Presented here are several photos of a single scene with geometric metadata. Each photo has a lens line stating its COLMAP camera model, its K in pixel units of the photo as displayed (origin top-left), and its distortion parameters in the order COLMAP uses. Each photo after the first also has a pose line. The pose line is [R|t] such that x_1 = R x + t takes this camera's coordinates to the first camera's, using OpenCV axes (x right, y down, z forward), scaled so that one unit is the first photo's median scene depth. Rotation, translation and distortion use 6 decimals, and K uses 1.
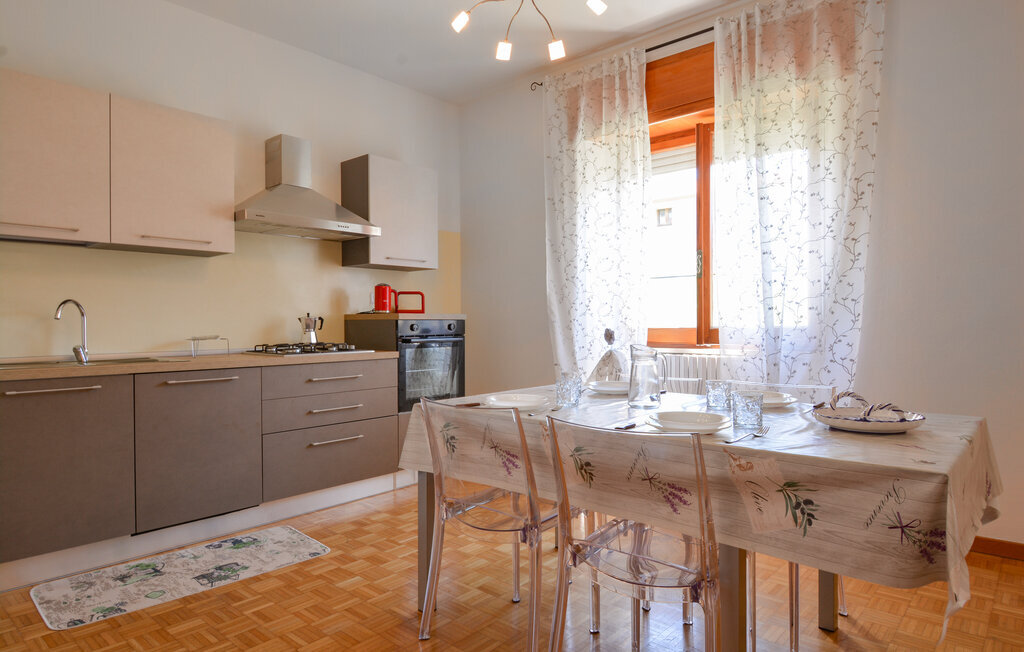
lens RADIAL K [[629.9, 0, 465.4], [0, 629.9, 329.9], [0, 0, 1]] dist [0.003214, -0.016105]
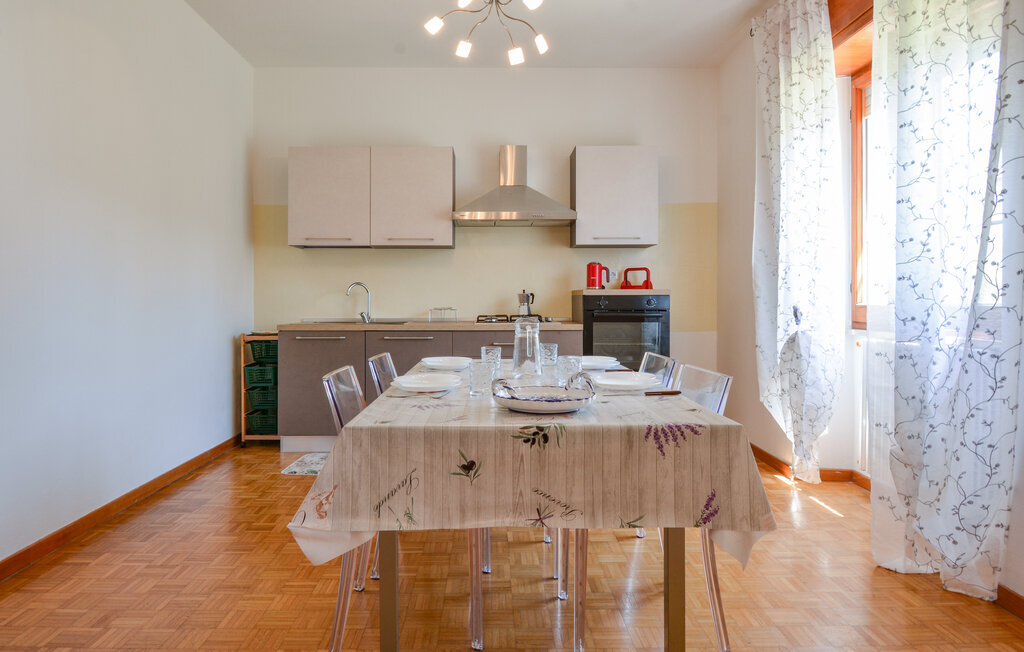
lens RADIAL K [[629.9, 0, 482.5], [0, 629.9, 296.1], [0, 0, 1]] dist [0.003214, -0.016105]
pose [[0.663631, 0.000612, -0.748060, 0.576400], [-0.009926, 0.999919, -0.007988, -0.004084], [0.747995, 0.012726, 0.663583, 0.145297]]
